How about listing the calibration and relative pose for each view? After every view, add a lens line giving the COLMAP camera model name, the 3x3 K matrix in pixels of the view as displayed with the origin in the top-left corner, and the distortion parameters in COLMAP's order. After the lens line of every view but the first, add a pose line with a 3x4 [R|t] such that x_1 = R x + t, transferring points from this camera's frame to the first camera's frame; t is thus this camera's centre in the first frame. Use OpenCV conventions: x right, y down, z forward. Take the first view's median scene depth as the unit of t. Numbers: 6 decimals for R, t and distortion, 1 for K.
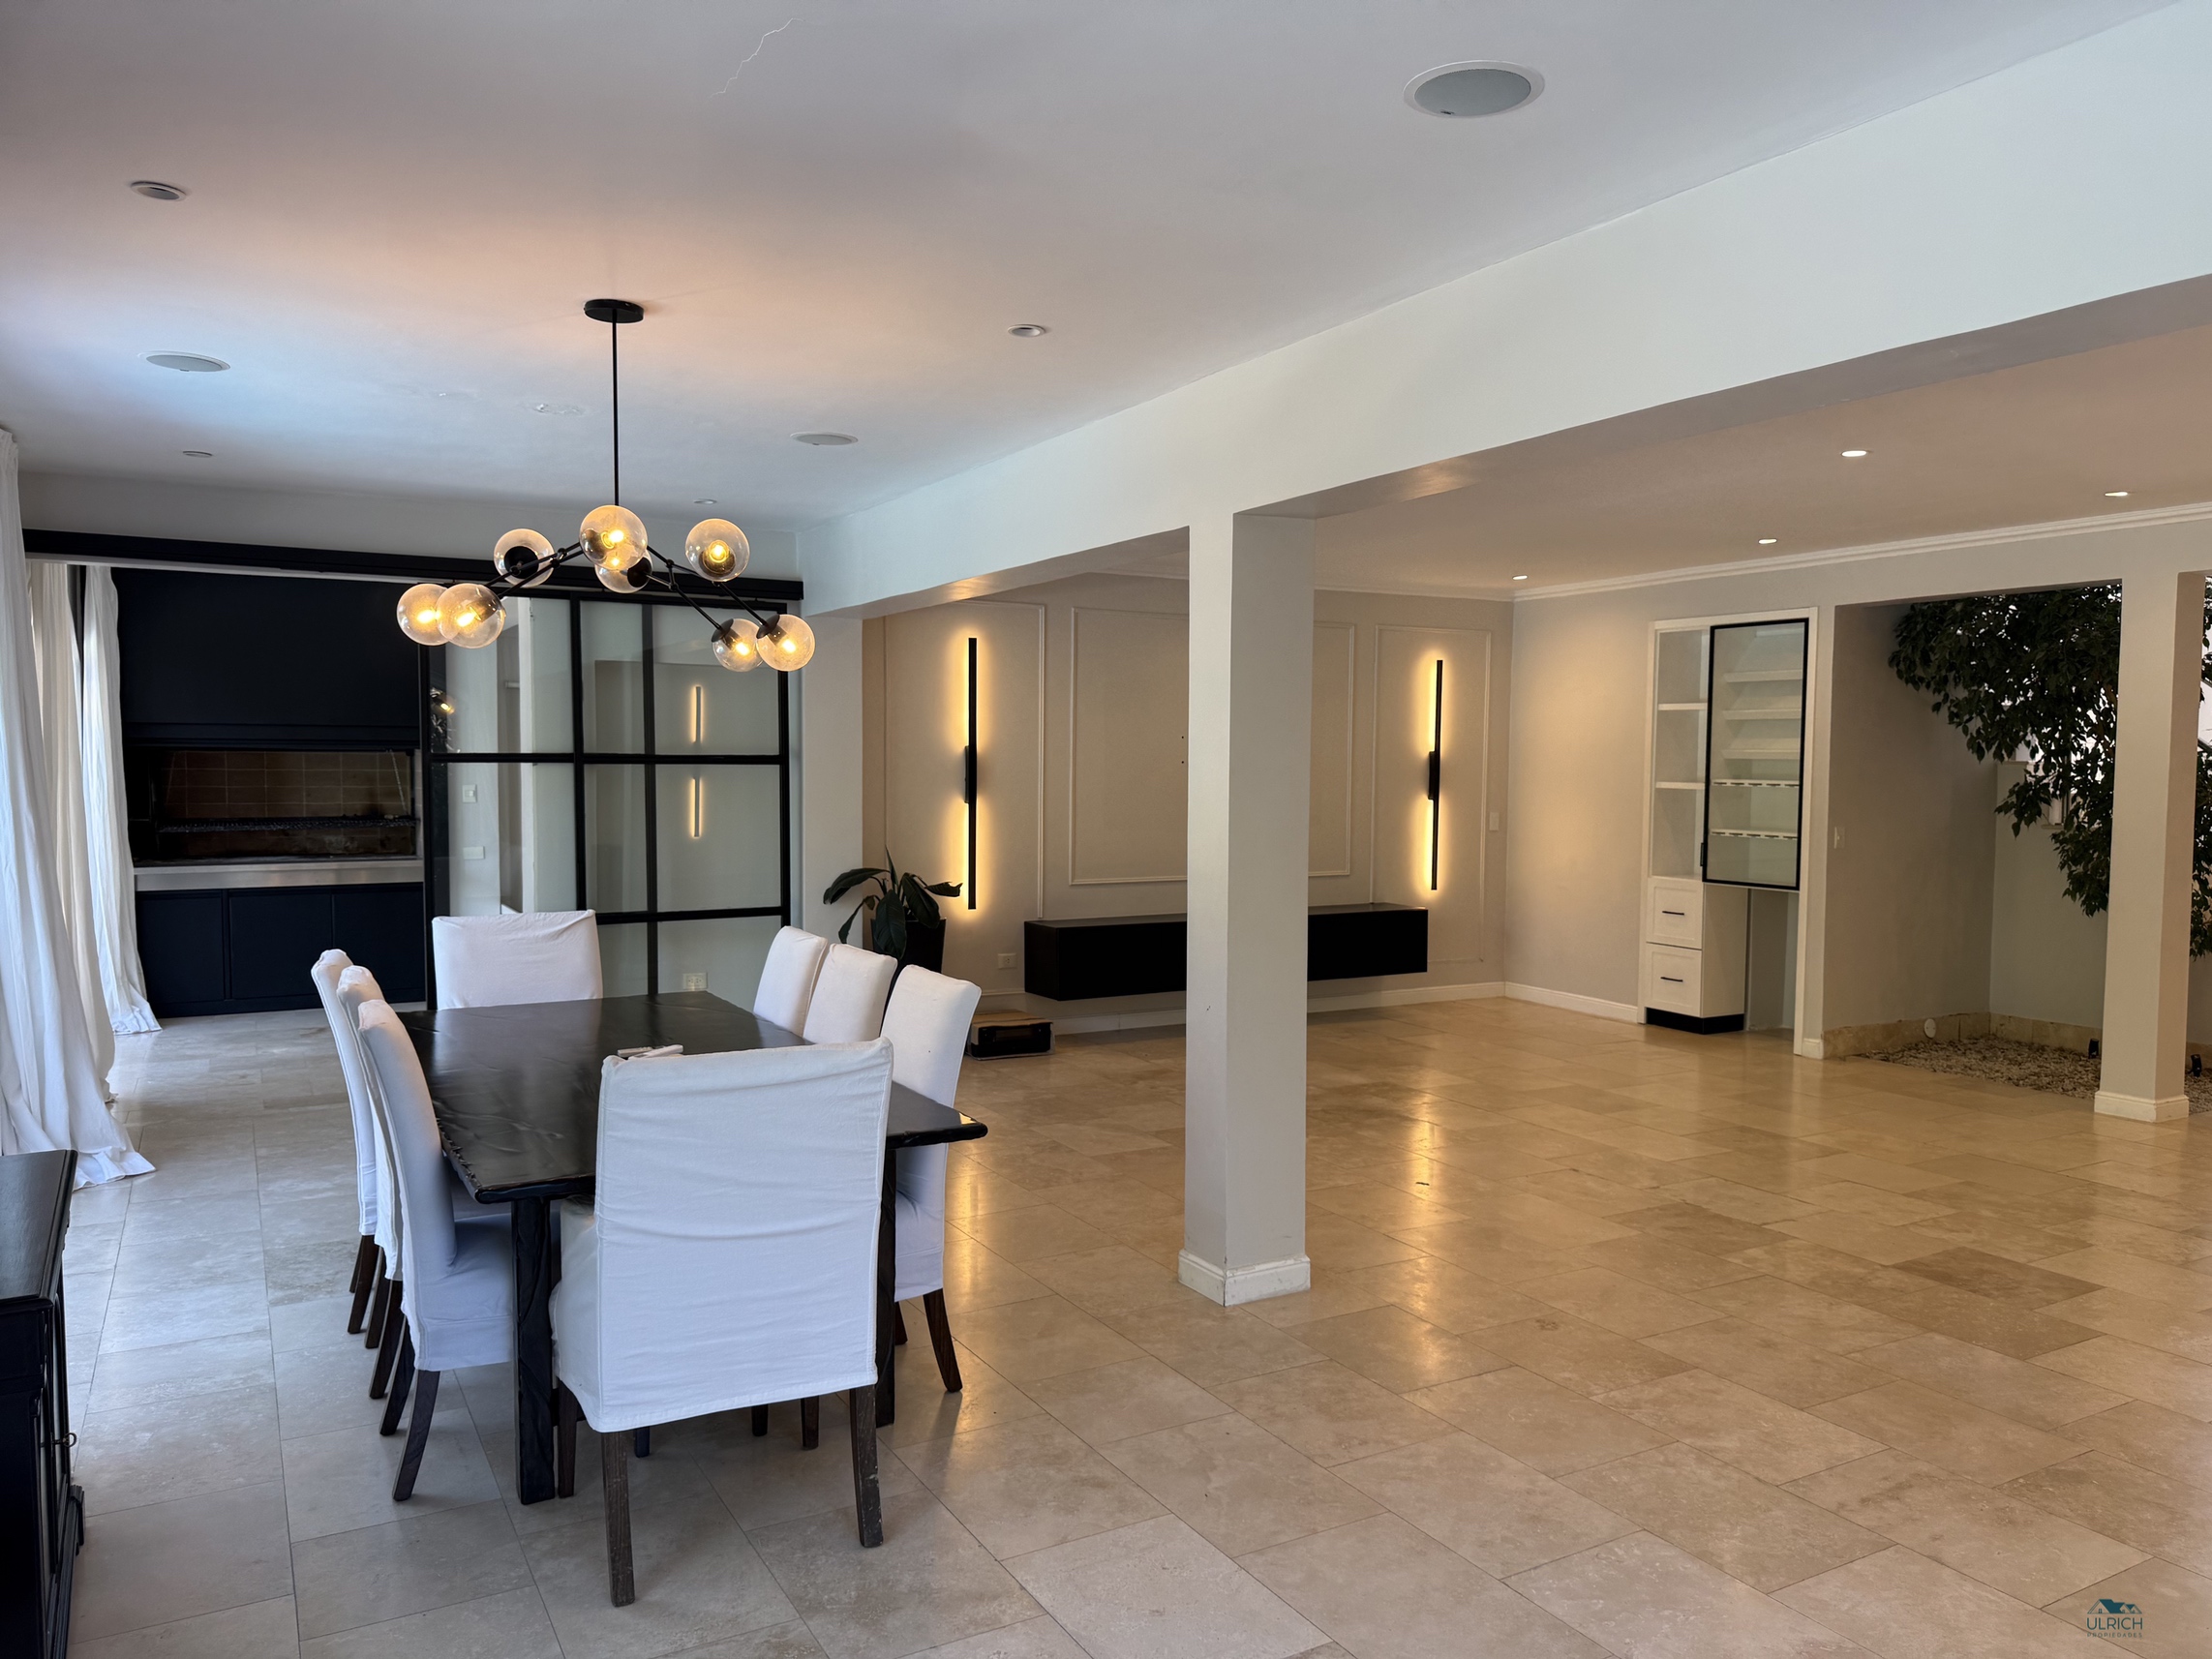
lens RADIAL K [[1583.3, 0, 1106.3], [0, 1583.3, 826.0], [0, 0, 1]] dist [0.088842, -0.105011]
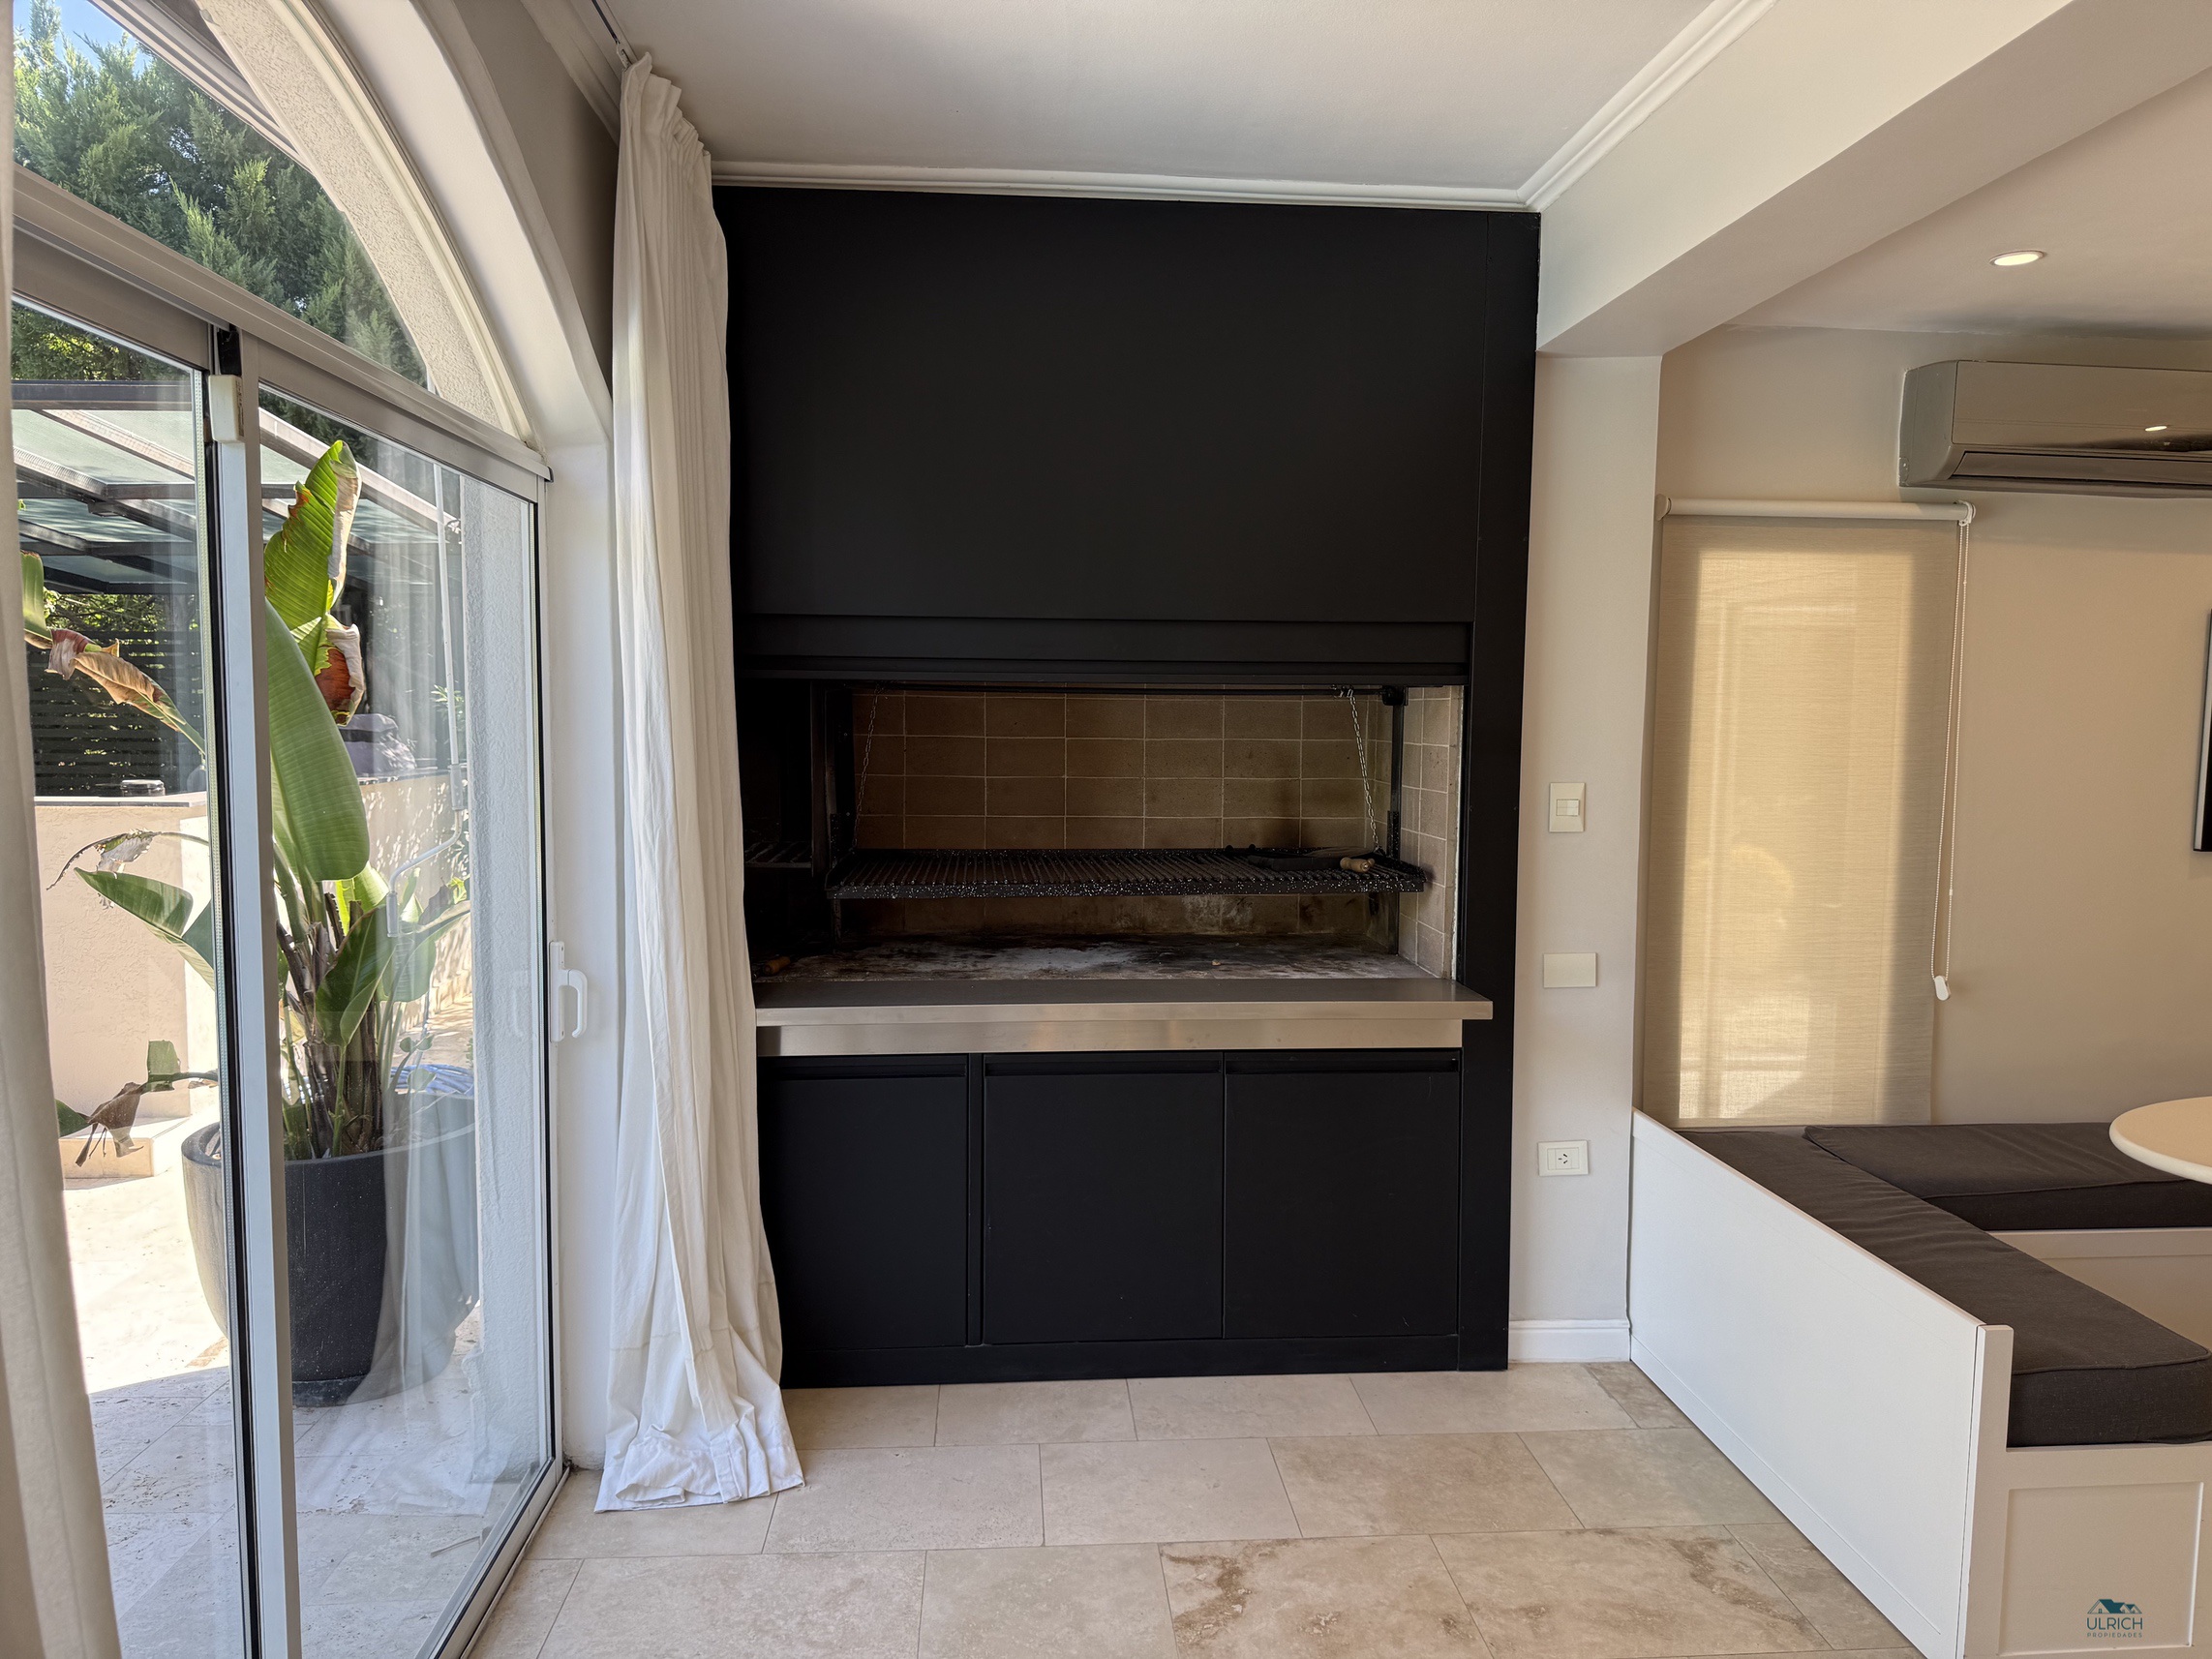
lens RADIAL K [[1583.3, 0, 1107.4], [0, 1583.3, 836.3], [0, 0, 1]] dist [0.088842, -0.105011]
pose [[0.906370, 0.031660, -0.421296, -0.333689], [-0.020147, 0.999293, 0.031753, -0.022230], [0.422003, -0.020293, 0.906367, 0.621443]]
